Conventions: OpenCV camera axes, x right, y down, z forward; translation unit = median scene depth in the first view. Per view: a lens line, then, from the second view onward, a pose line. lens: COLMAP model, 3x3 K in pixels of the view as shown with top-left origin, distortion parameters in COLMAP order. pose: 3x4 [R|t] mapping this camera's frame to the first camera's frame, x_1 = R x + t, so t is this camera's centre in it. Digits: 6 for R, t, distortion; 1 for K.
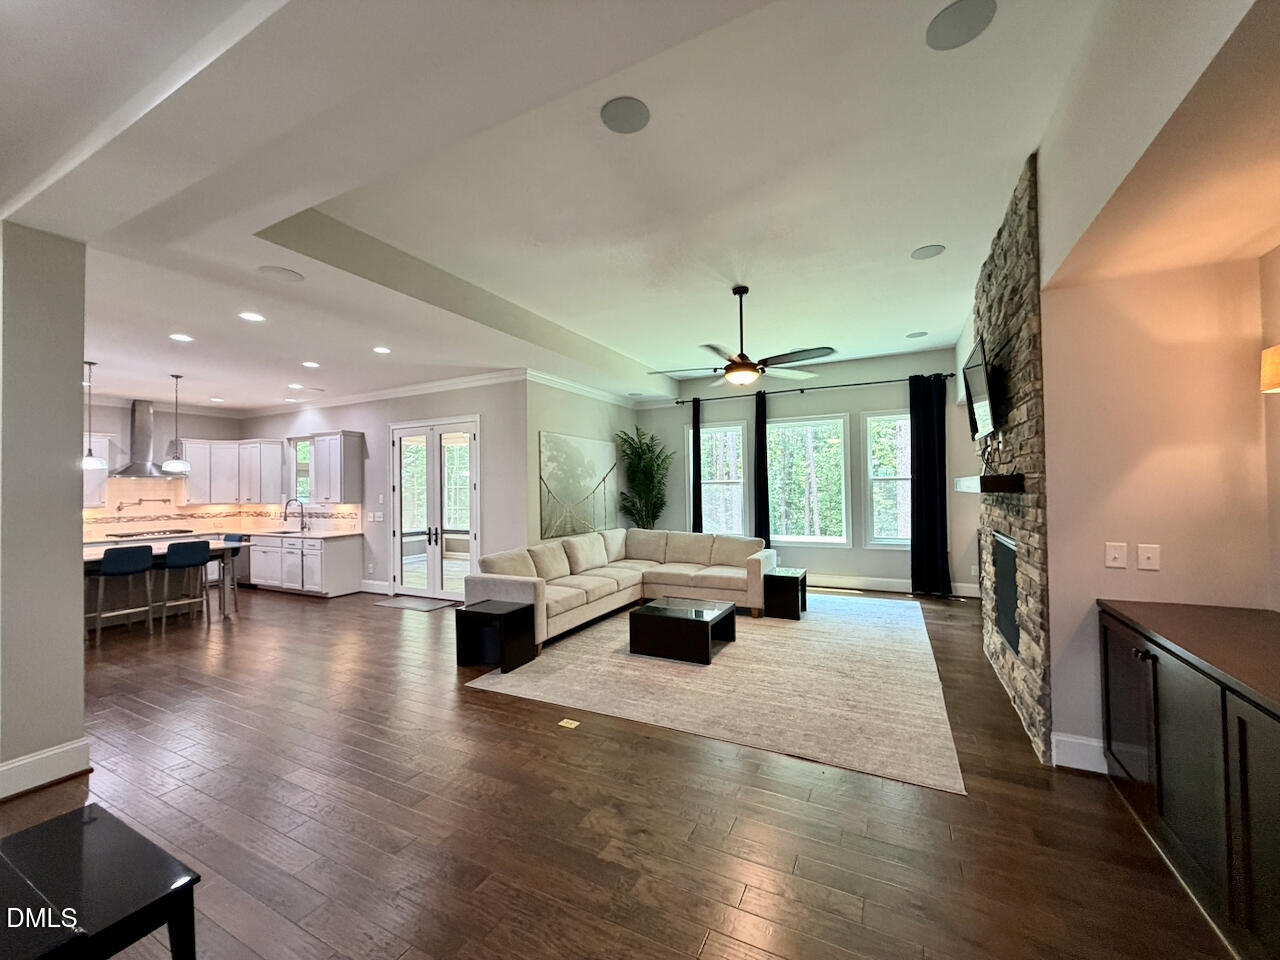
lens RADIAL K [[511.5, 0, 636.9], [0, 511.5, 481.9], [0, 0, 1]] dist [0.001430, -0.000432]
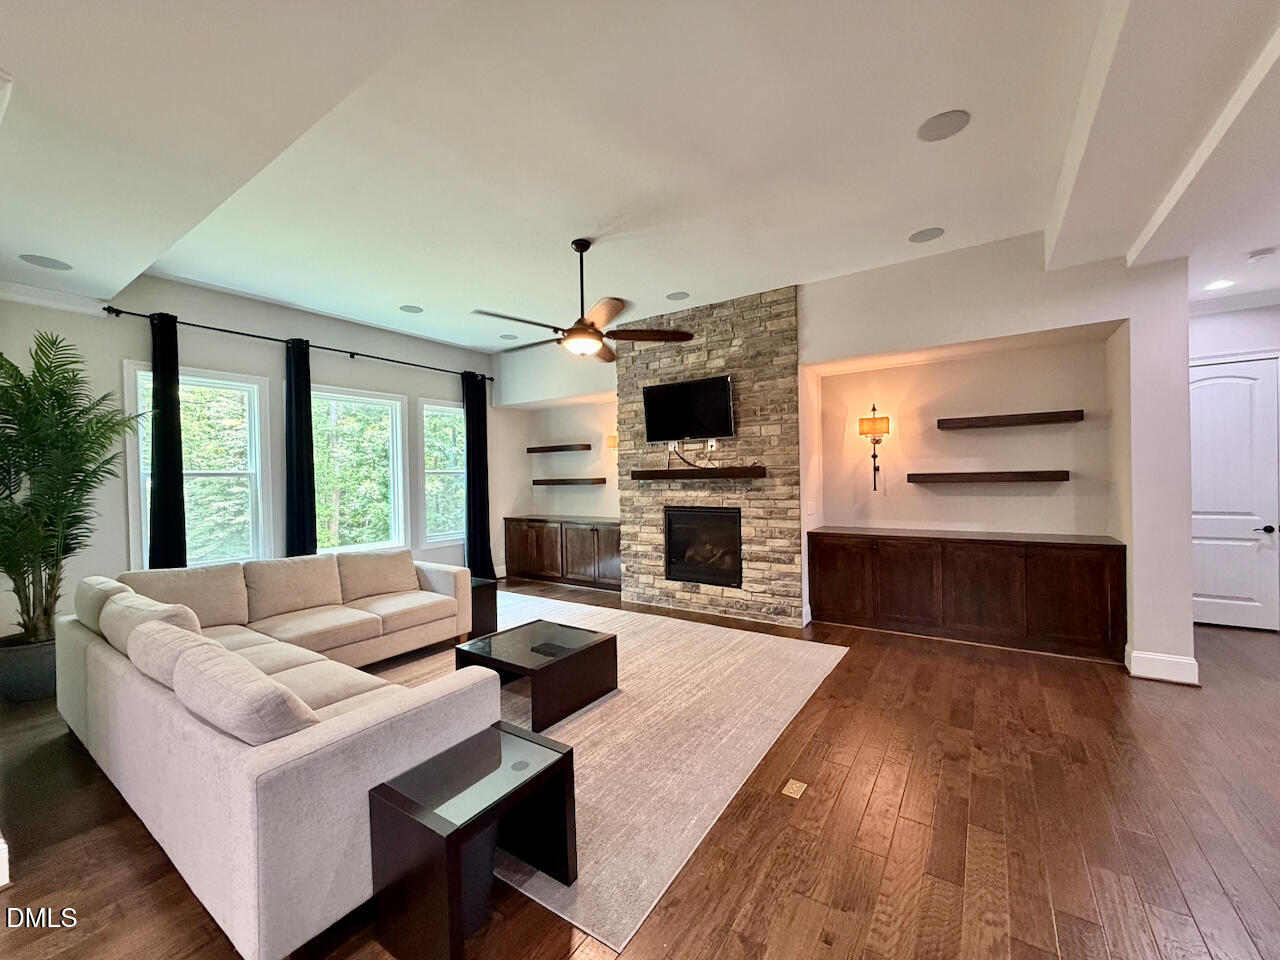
lens RADIAL K [[511.5, 0, 636.8], [0, 511.5, 480.2], [0, 0, 1]] dist [0.001430, -0.000432]
pose [[0.126638, 0.006078, 0.991930, -0.405877], [0.004838, 0.999966, -0.006745, 0.016856], [-0.991937, 0.005653, 0.126604, 0.516726]]
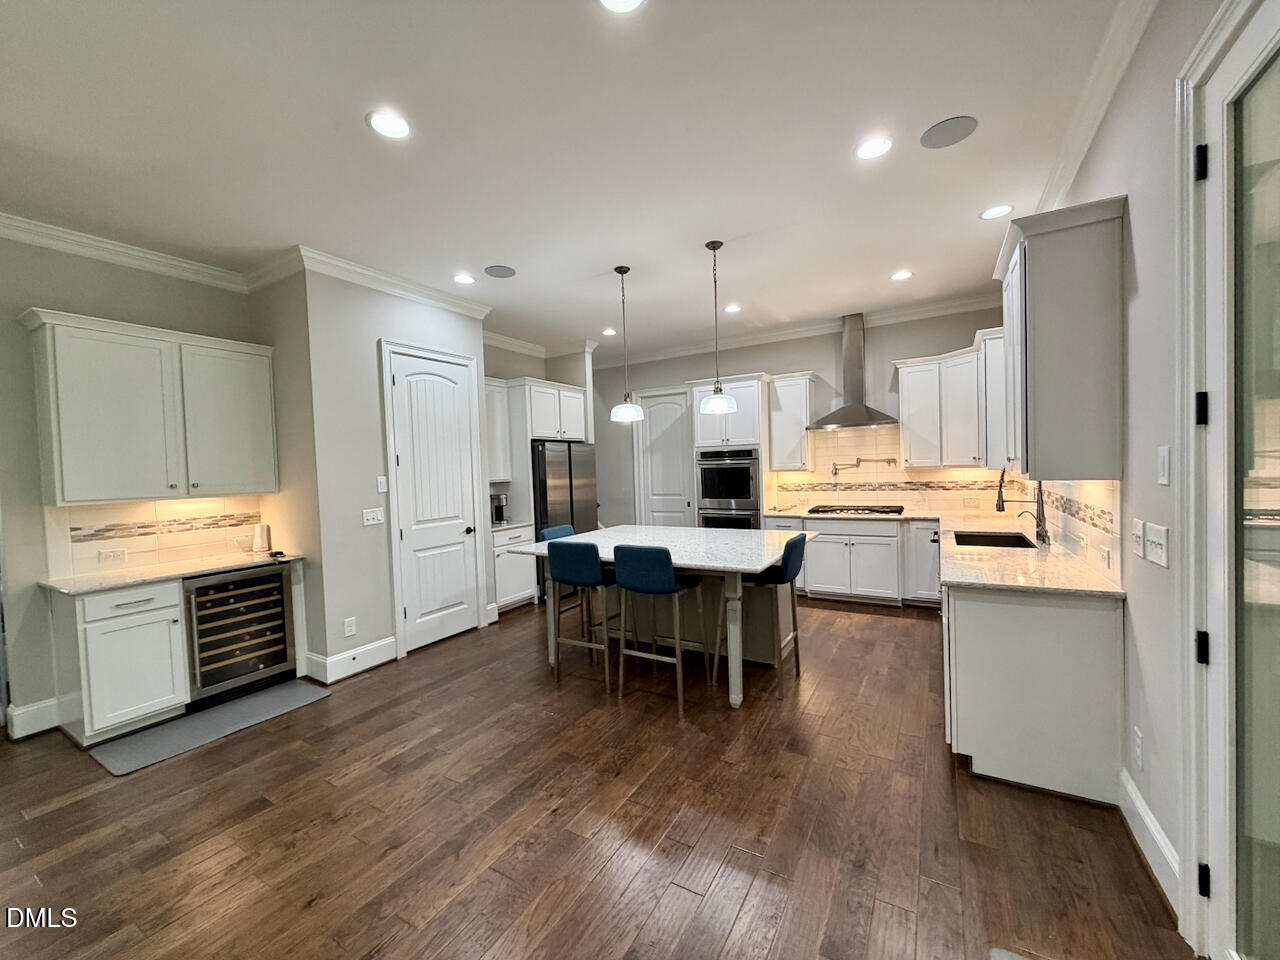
lens RADIAL K [[511.5, 0, 638.8], [0, 511.5, 480.6], [0, 0, 1]] dist [0.001430, -0.000432]
pose [[-0.064133, 0.045559, -0.996901, -0.284178], [0.045226, 0.998064, 0.042703, 0.022440], [0.996916, -0.042348, -0.066069, 0.833939]]
